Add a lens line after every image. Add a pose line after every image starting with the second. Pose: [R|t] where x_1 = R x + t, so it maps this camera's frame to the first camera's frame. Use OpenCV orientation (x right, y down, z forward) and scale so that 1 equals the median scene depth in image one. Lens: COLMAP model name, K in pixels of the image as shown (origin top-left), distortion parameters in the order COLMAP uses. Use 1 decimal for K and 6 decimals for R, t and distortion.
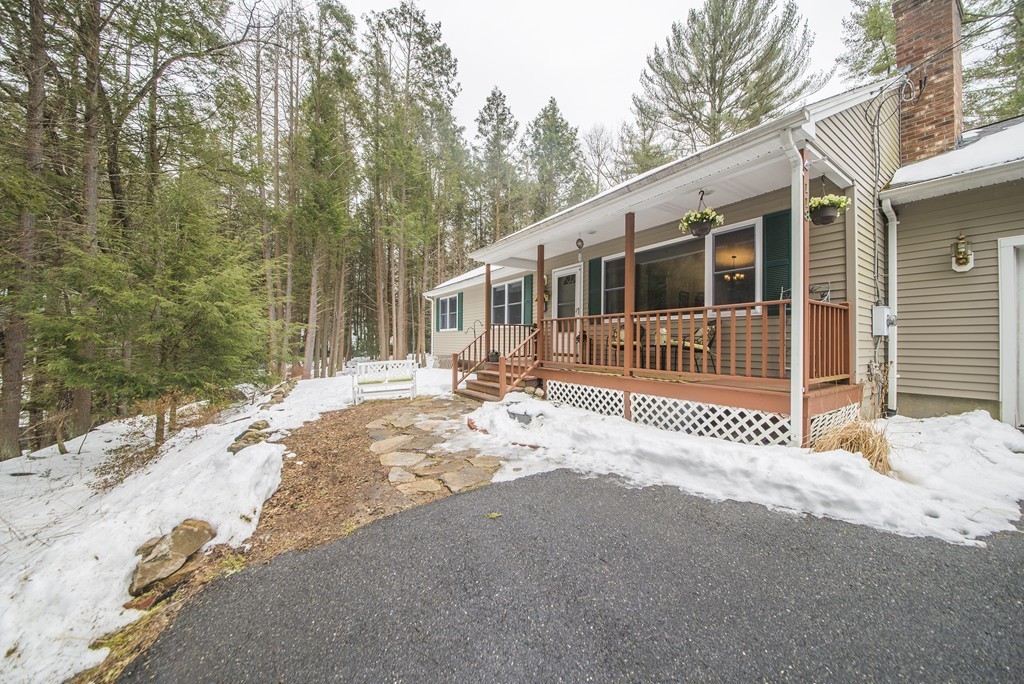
lens RADIAL K [[357.5, 0, 512.0], [0, 357.5, 342.0], [0, 0, 1]] dist [0.000528, -0.000149]
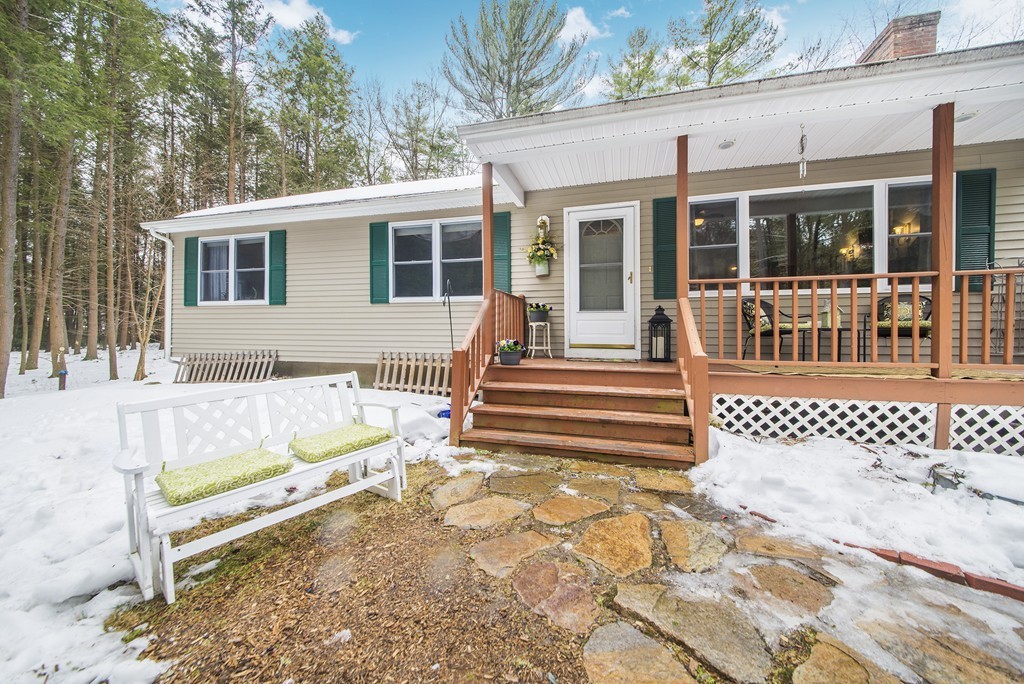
lens RADIAL K [[361.7, 0, 512.2], [0, 361.7, 317.6], [0, 0, 1]] dist [0.000178, -0.000097]
pose [[0.751458, 0.010722, 0.659693, -0.427590], [0.004973, 0.999747, -0.021914, 0.001745], [-0.659762, 0.019748, 0.751215, 0.686530]]
